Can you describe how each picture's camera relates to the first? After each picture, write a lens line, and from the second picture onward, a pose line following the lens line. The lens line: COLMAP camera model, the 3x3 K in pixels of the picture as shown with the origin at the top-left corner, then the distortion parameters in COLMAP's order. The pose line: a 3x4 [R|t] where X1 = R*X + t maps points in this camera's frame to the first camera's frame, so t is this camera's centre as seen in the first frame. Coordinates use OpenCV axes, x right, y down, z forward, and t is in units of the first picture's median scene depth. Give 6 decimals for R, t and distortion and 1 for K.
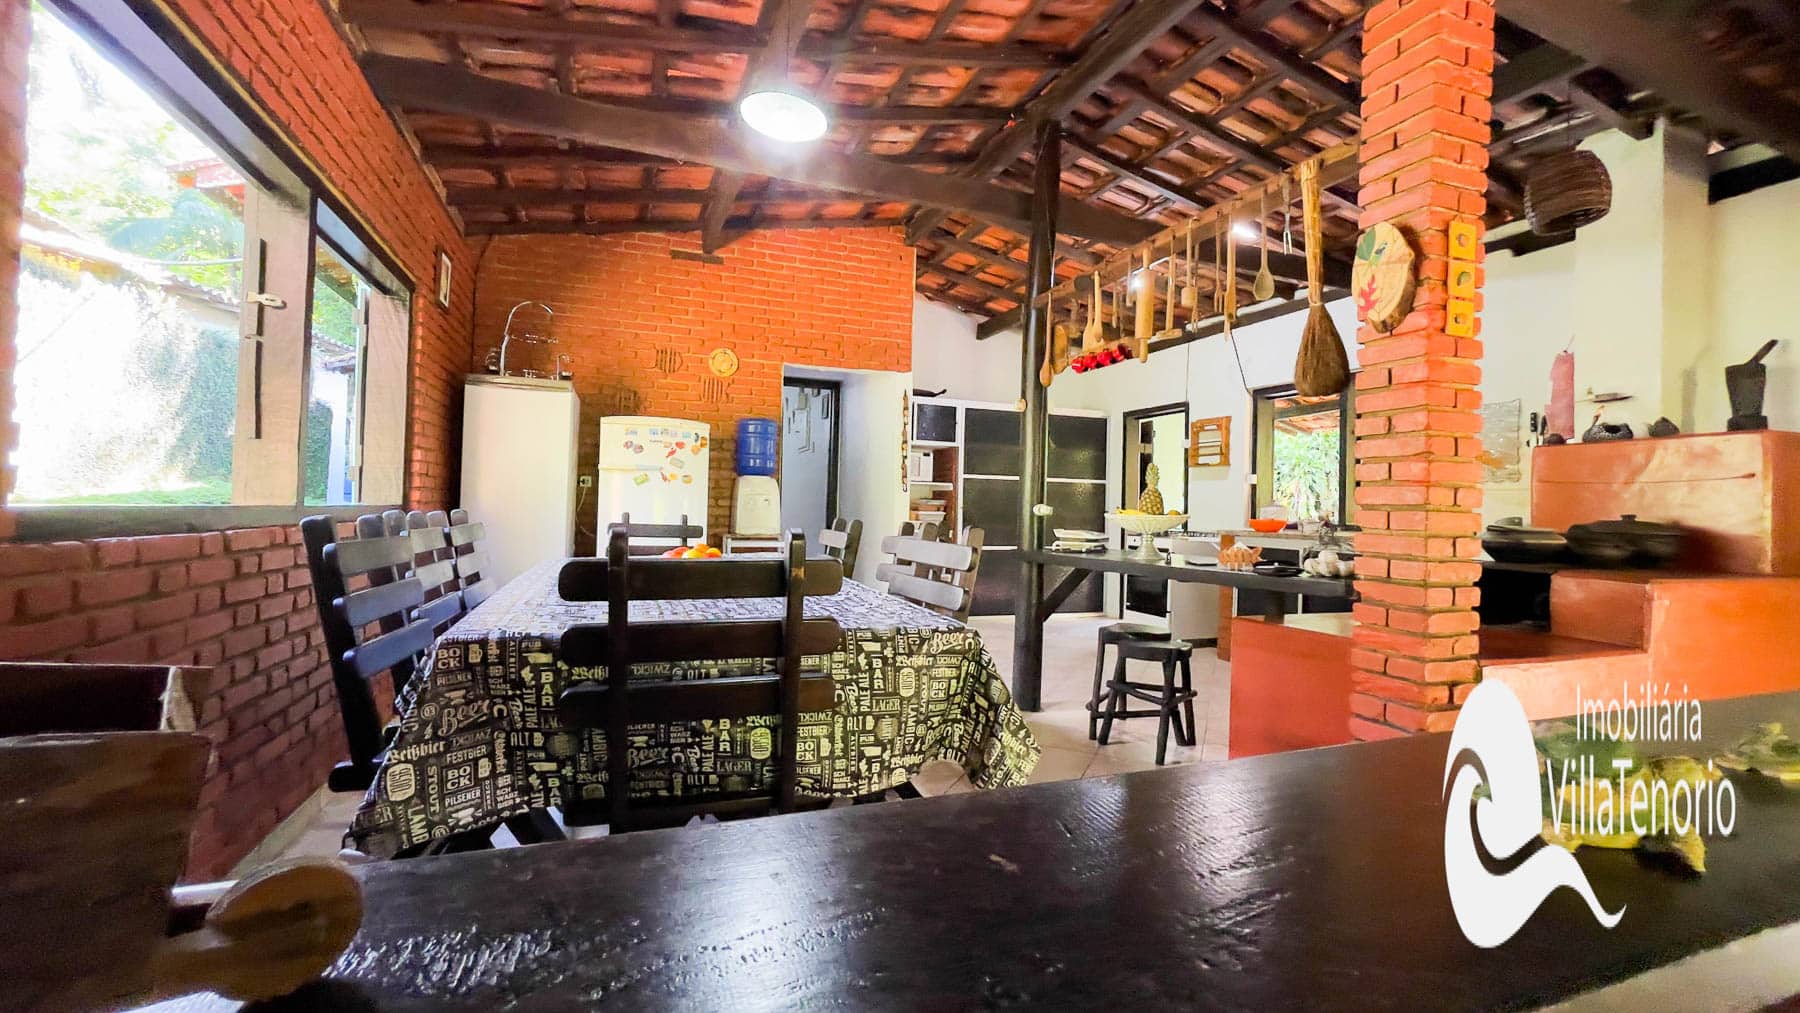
lens RADIAL K [[723.0, 0, 900.0], [0, 723.0, 506.5], [0, 0, 1]] dist [-0.001187, 0.000261]
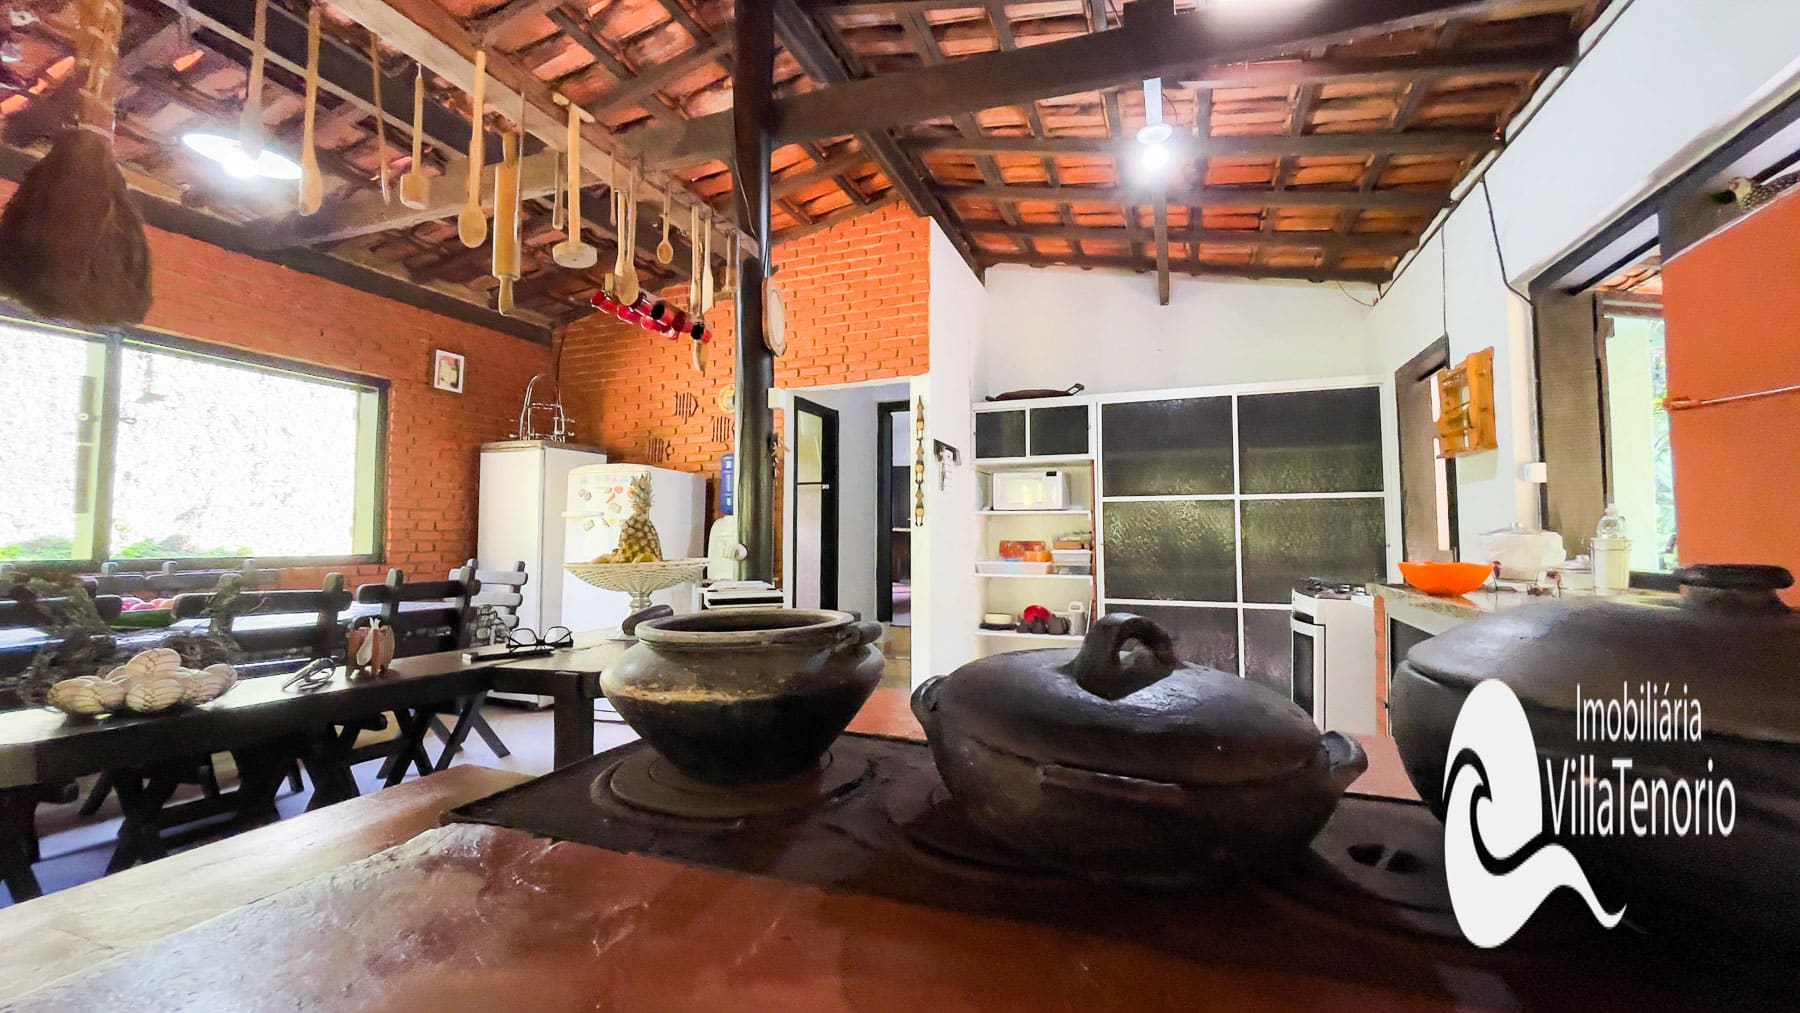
lens RADIAL K [[723.0, 0, 900.0], [0, 723.0, 506.5], [0, 0, 1]] dist [-0.001187, 0.000261]
pose [[0.744072, -0.050281, -0.666205, 0.505858], [0.019666, 0.998380, -0.053387, -0.000596], [0.667810, 0.026622, 0.743856, 0.402675]]
